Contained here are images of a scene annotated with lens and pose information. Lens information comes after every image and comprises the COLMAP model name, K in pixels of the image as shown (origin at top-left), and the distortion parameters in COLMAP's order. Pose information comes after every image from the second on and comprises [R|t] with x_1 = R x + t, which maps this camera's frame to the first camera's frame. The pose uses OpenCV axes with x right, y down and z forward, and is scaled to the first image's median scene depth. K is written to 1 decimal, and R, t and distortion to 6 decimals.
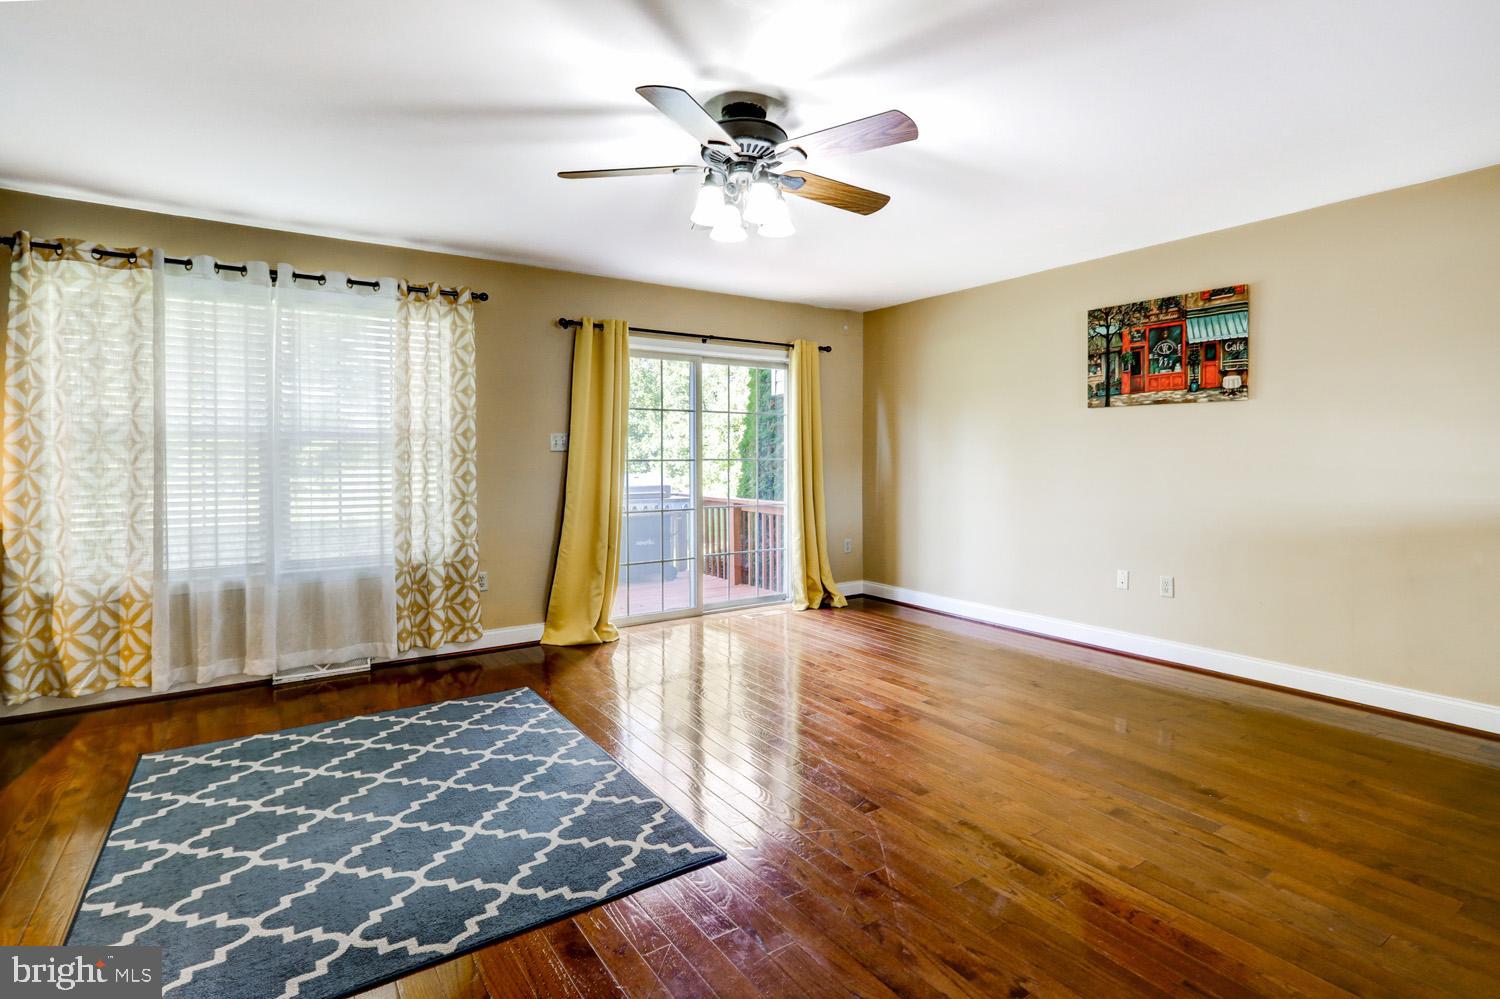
lens RADIAL K [[751.3, 0, 766.1], [0, 751.3, 475.0], [0, 0, 1]] dist [0.003786, 0.001386]
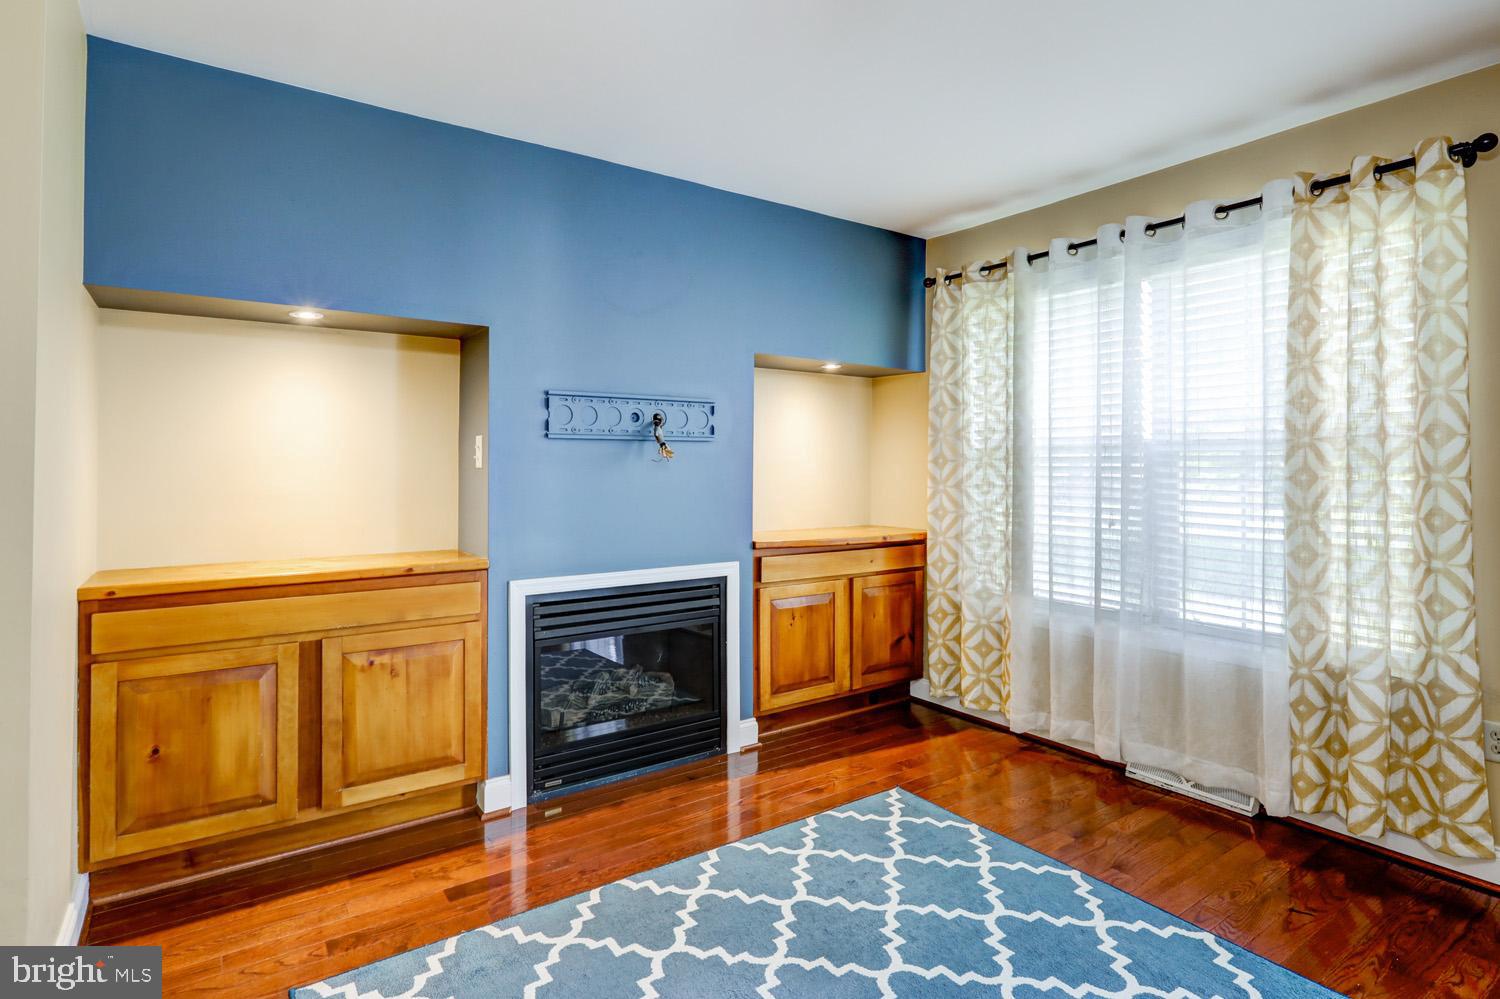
lens RADIAL K [[769.0, 0, 756.4], [0, 769.0, 462.5], [0, 0, 1]] dist [-0.003137, 0.000201]
pose [[0.021616, -0.003487, -0.999760, 0.121127], [-0.023856, 0.999707, -0.004003, -0.027392], [0.999482, 0.023937, 0.021526, 0.660979]]
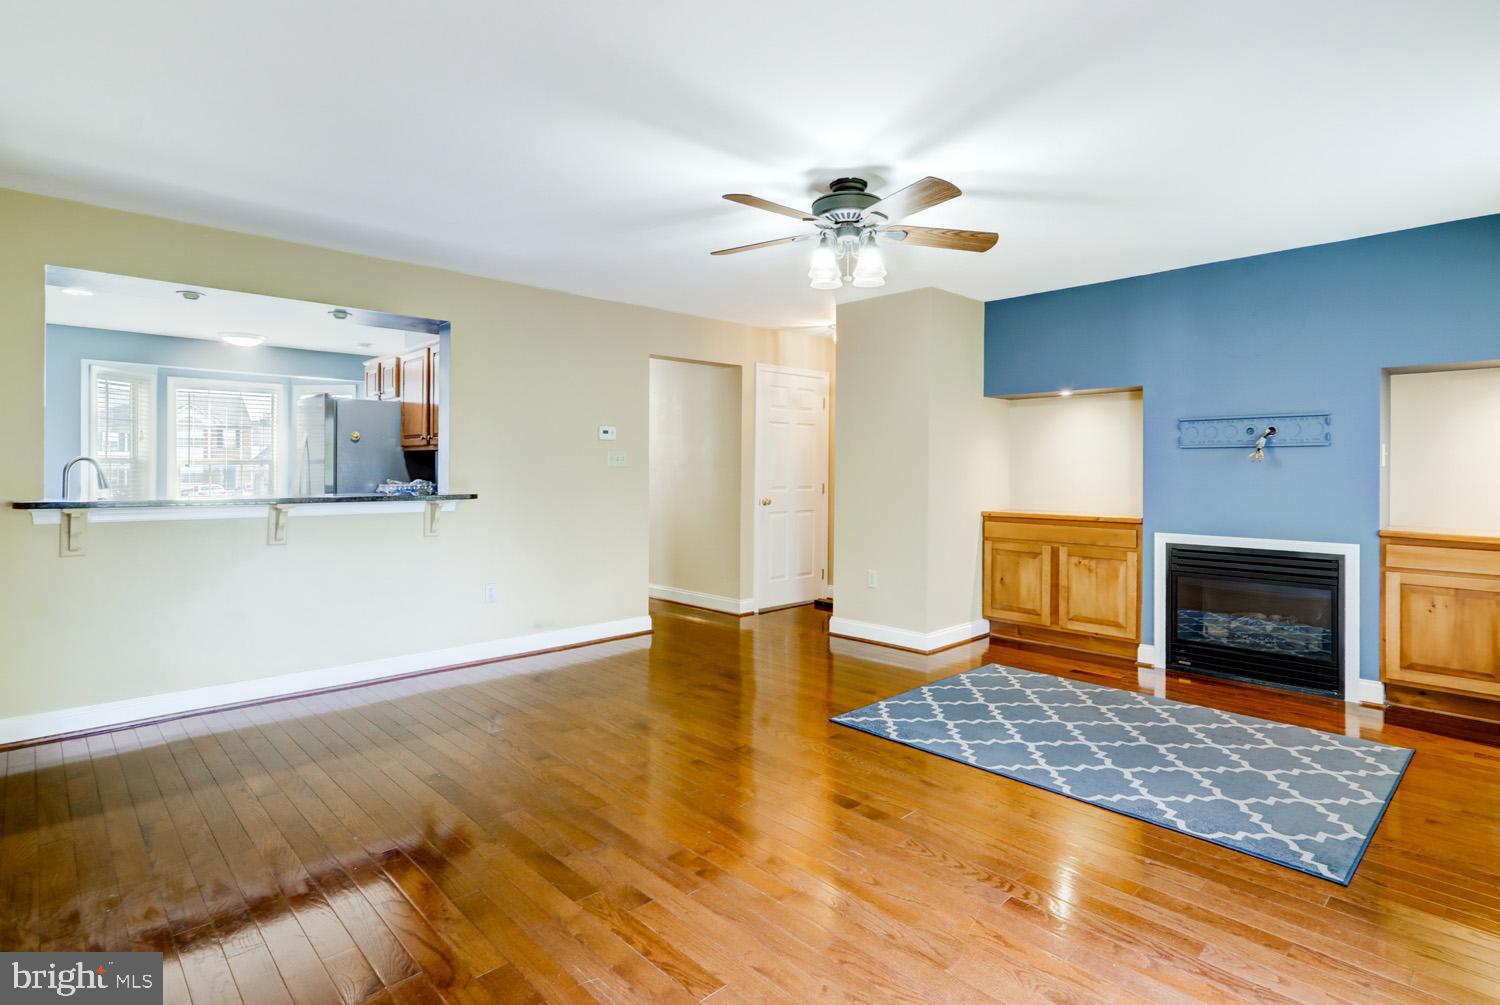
lens RADIAL K [[755.7, 0, 753.7], [0, 755.7, 467.3], [0, 0, 1]] dist [-0.000077, 0.000054]
pose [[-0.988399, -0.001505, -0.151869, 0.220425], [-0.004665, 0.999780, 0.020450, -0.041251], [0.151805, 0.020921, -0.988189, 1.593002]]
